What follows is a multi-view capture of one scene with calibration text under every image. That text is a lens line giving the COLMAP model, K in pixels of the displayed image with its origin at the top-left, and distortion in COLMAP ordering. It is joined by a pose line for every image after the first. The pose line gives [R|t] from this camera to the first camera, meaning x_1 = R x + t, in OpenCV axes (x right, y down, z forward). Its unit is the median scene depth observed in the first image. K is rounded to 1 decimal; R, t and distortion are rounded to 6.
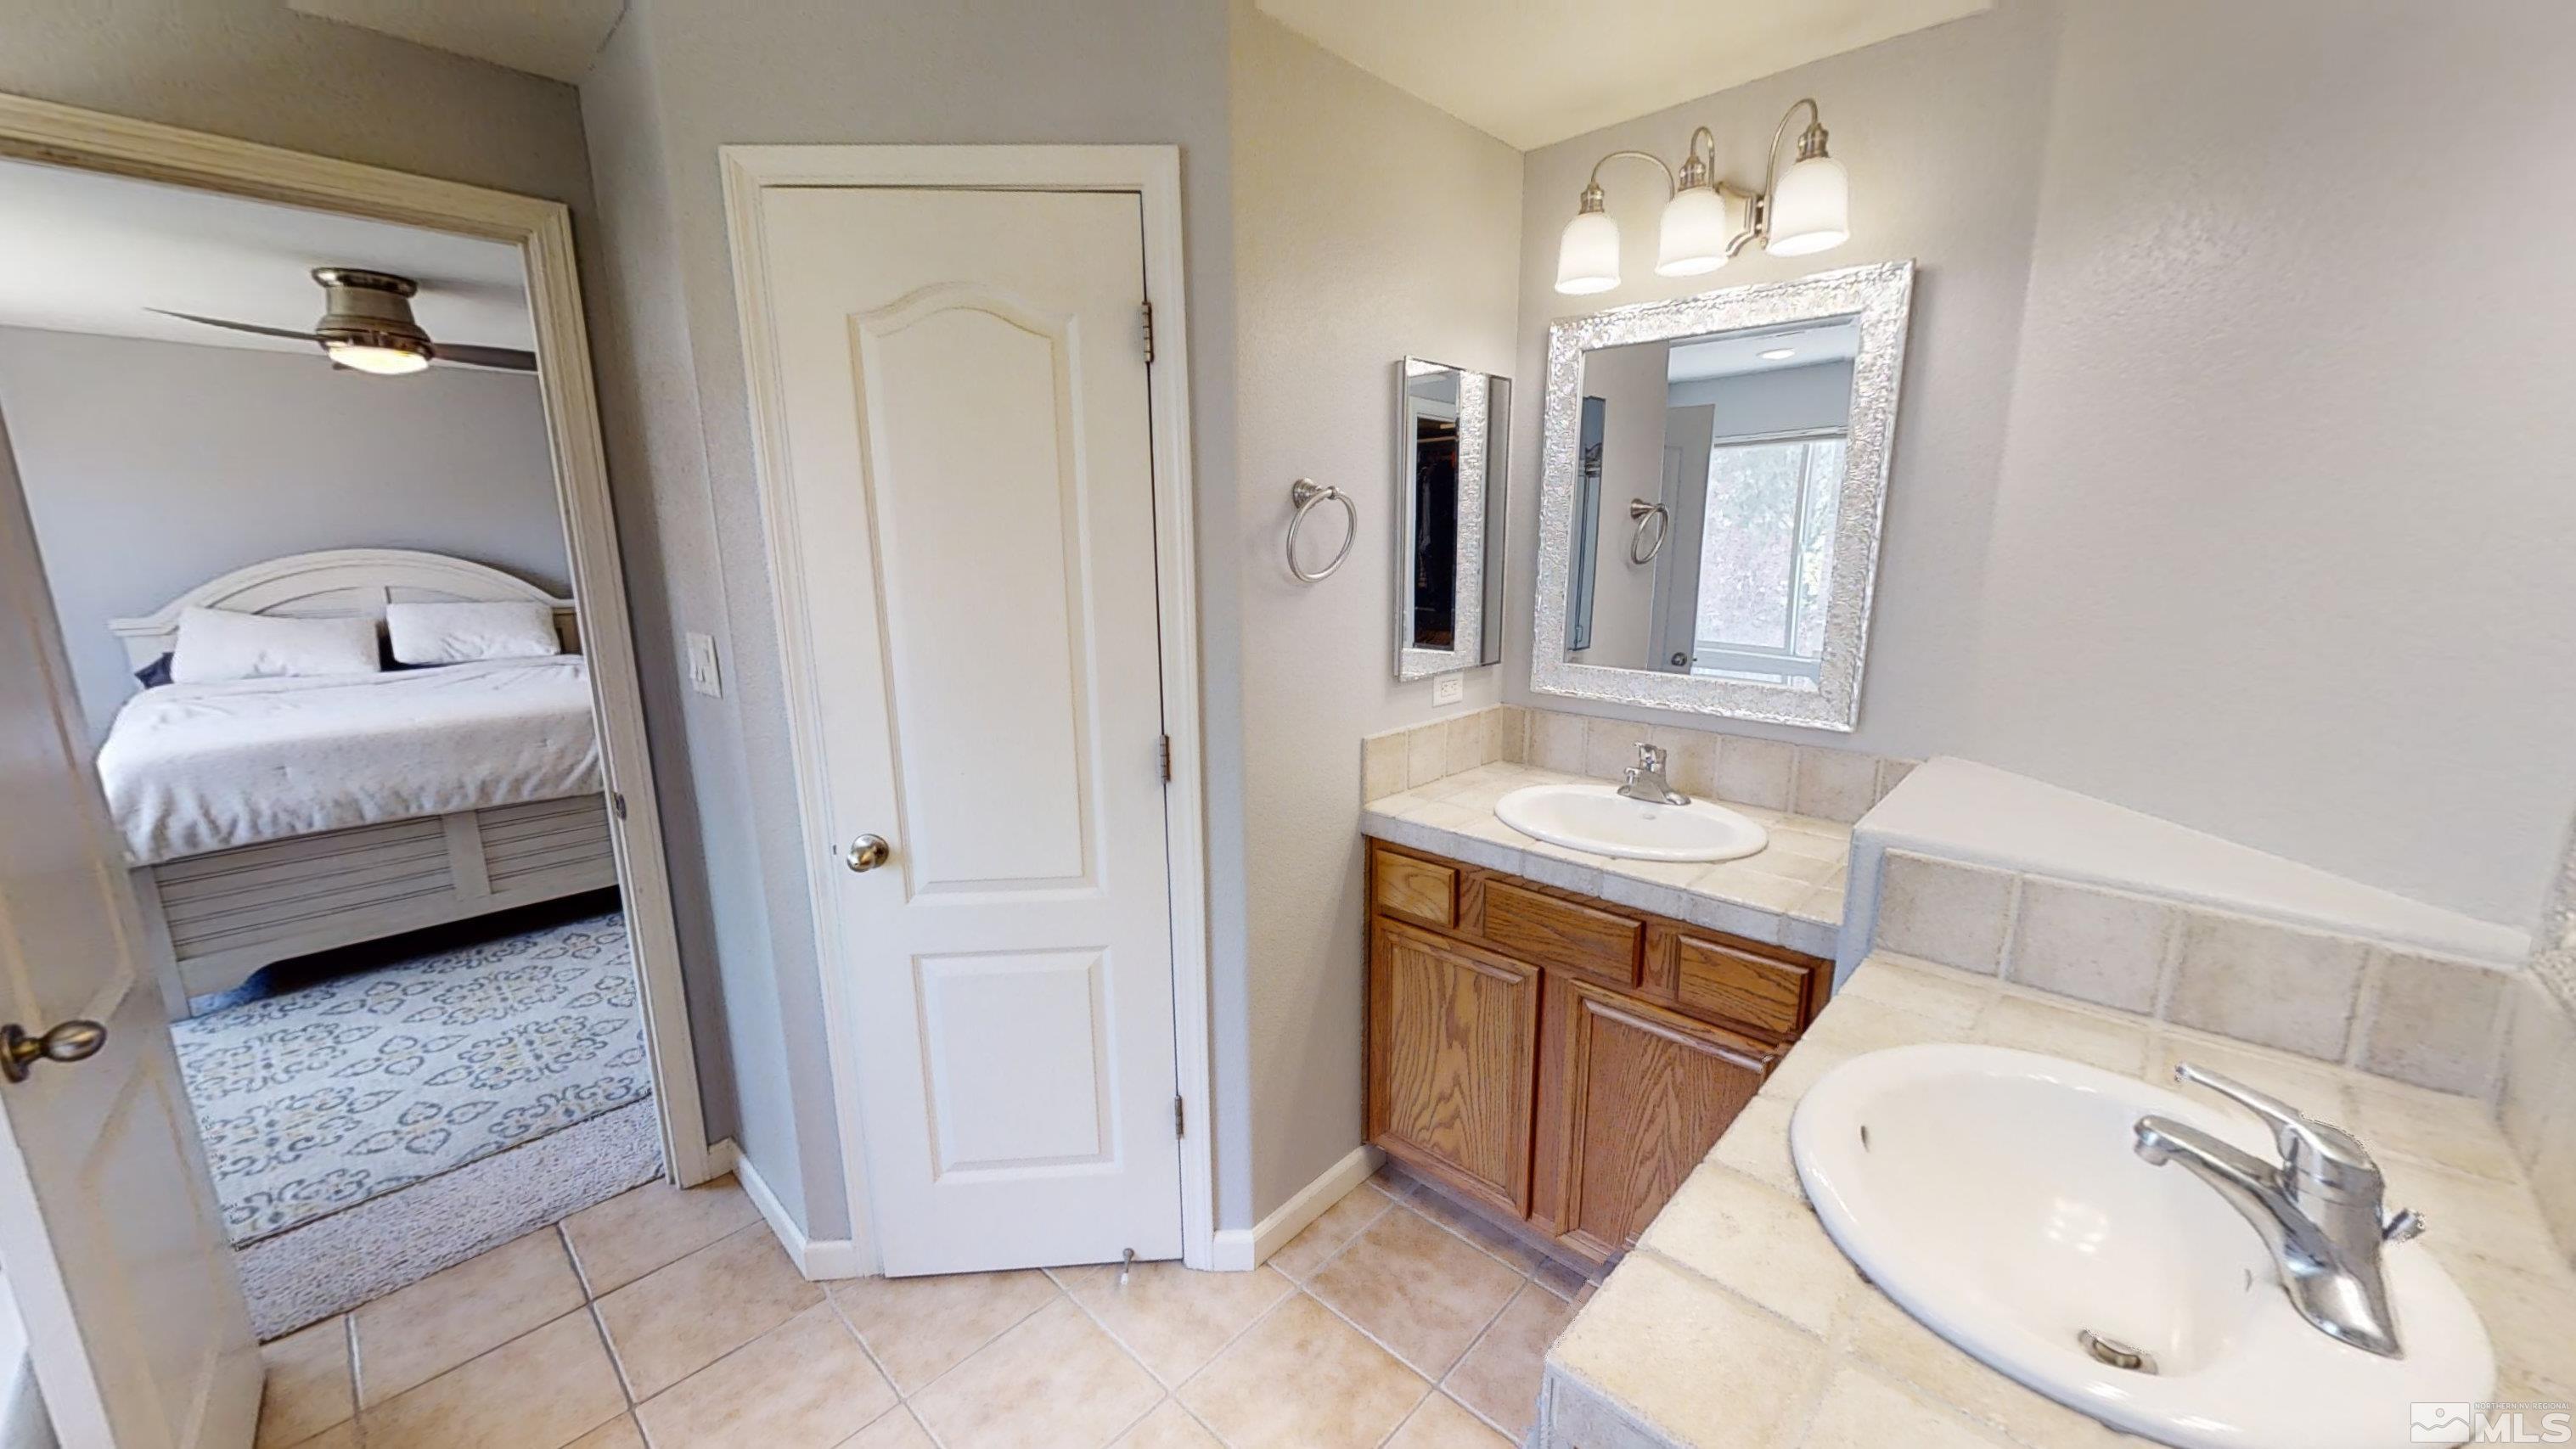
lens RADIAL K [[944.4, 0, 1290.3], [0, 944.4, 730.8], [0, 0, 1]] dist [-0.000833, -0.000001]
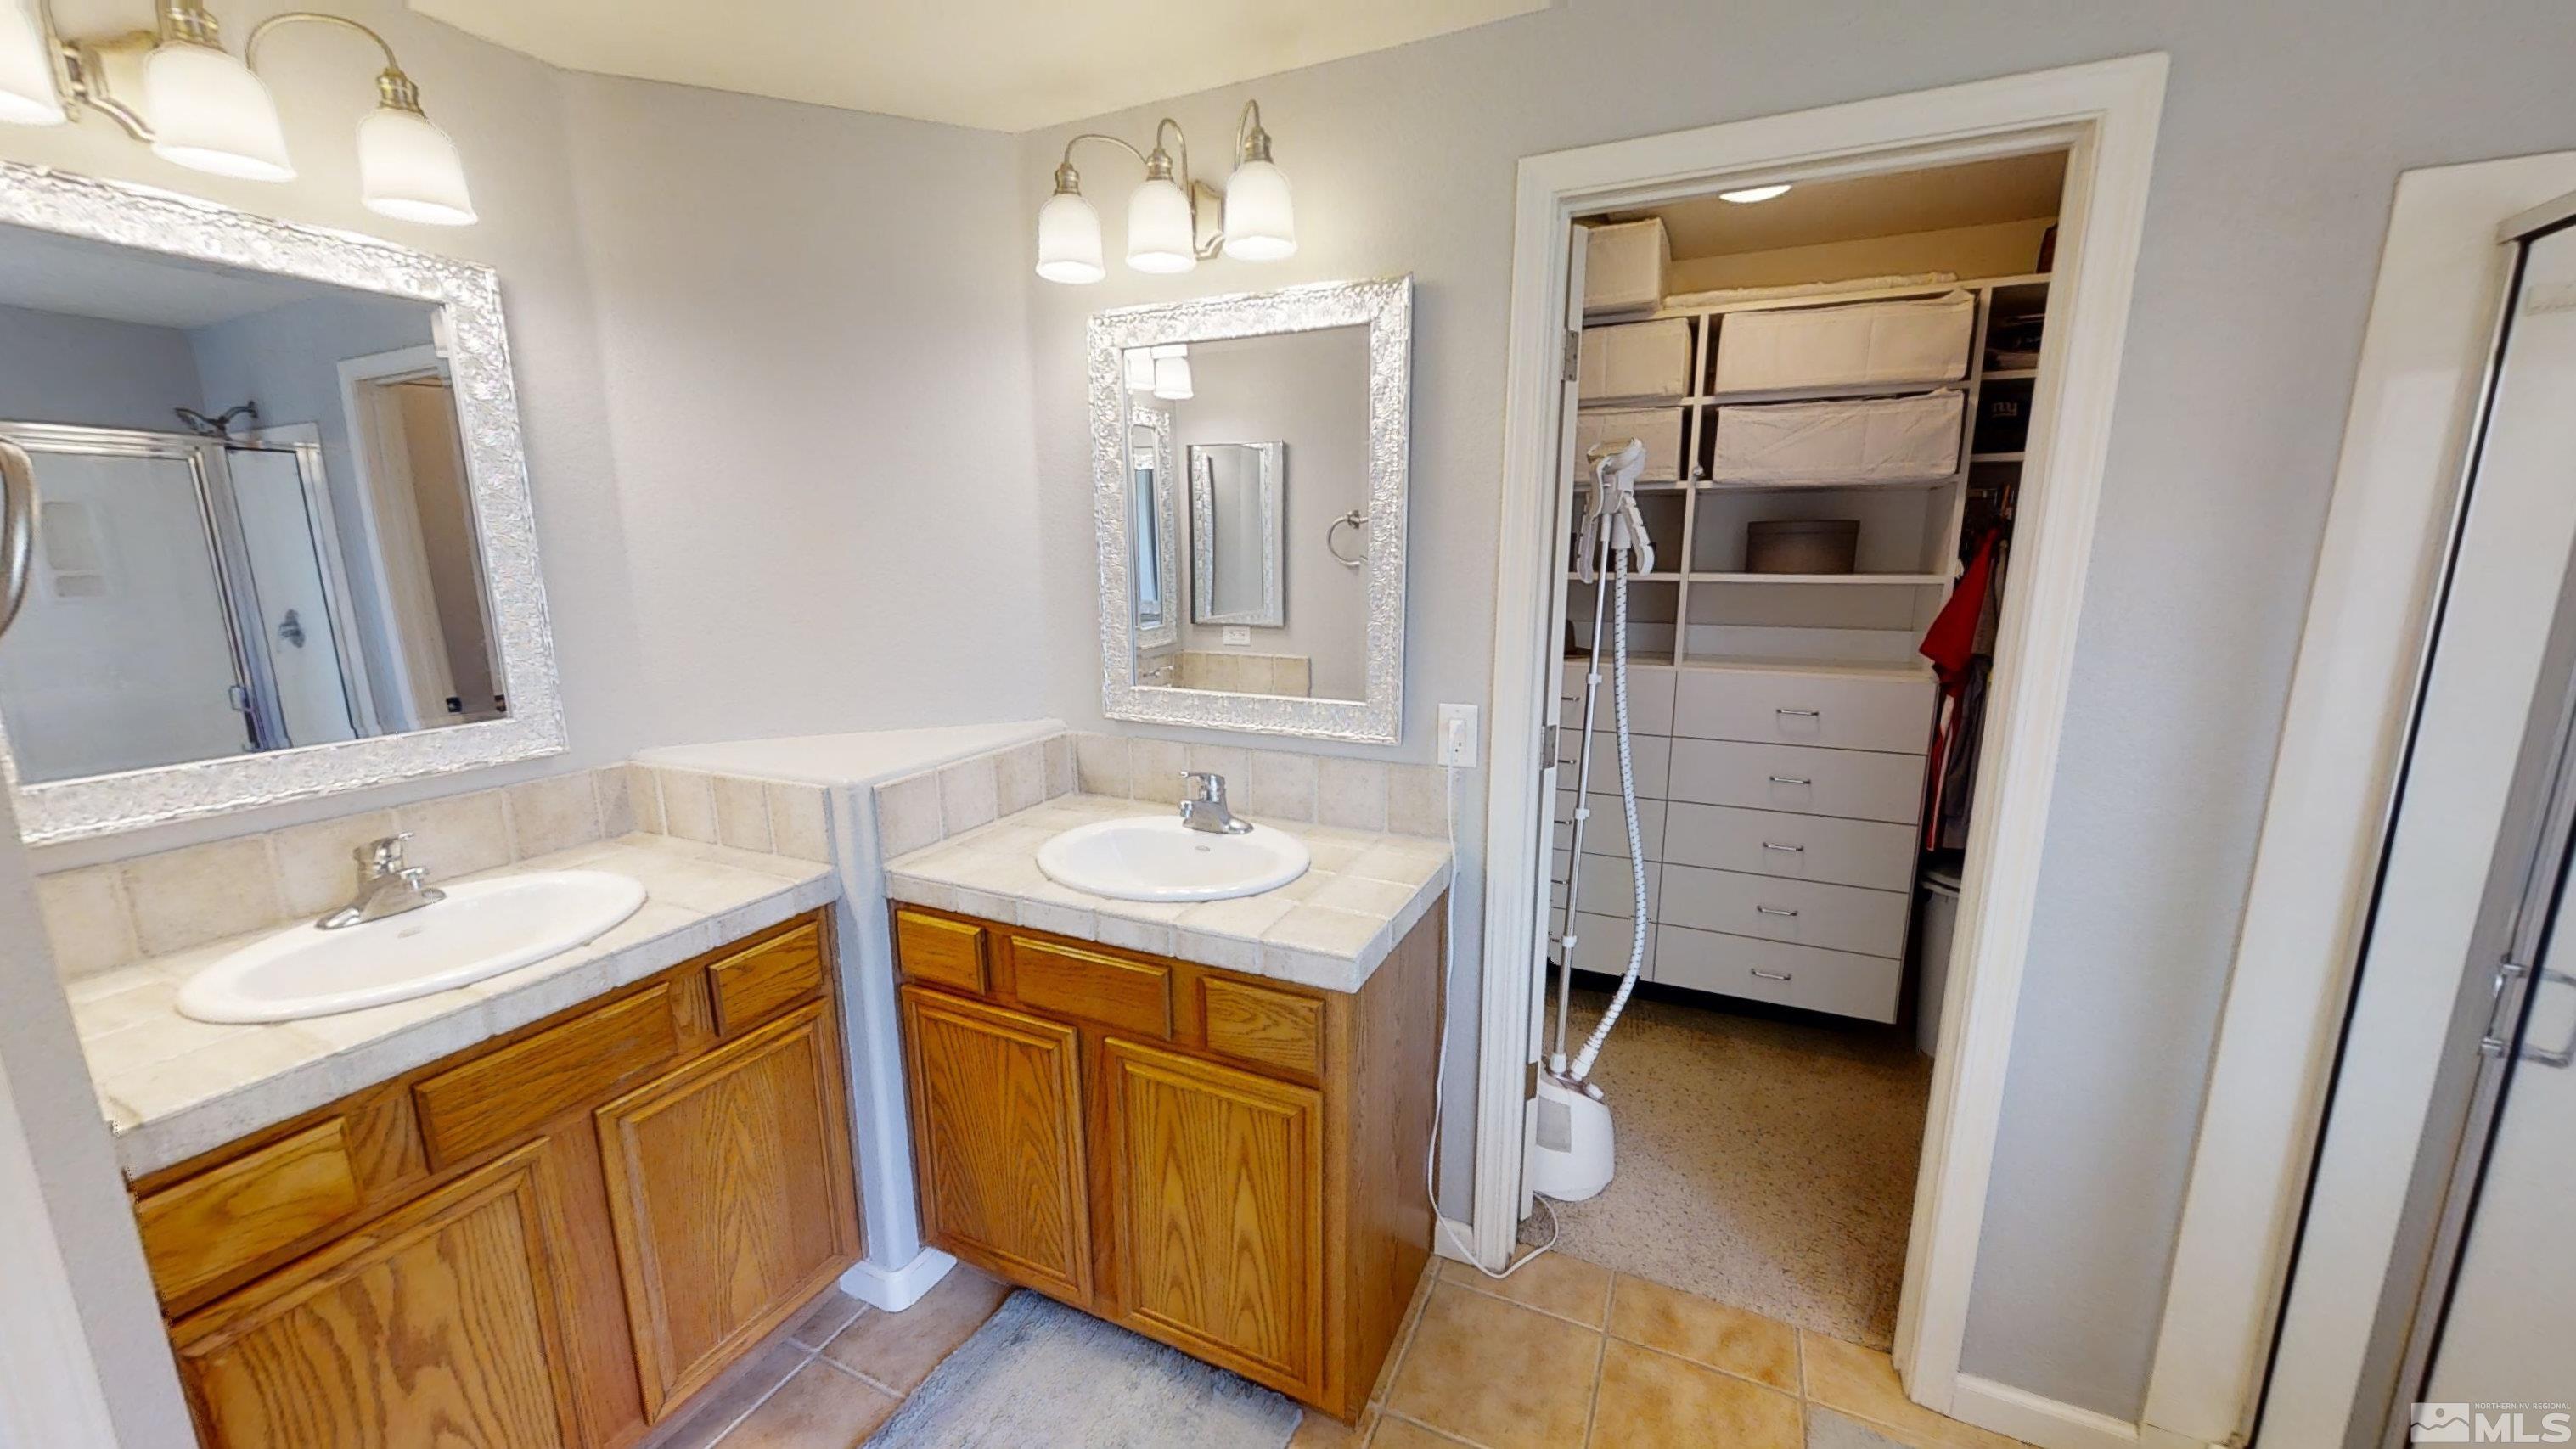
lens RADIAL K [[944.4, 0, 1291.0], [0, 944.4, 732.4], [0, 0, 1]] dist [-0.000833, -0.000001]
pose [[-0.317868, -0.181996, 0.930504, -0.555538], [0.198708, 0.946822, 0.253068, -0.119045], [-0.927079, 0.265341, -0.264800, 0.584689]]
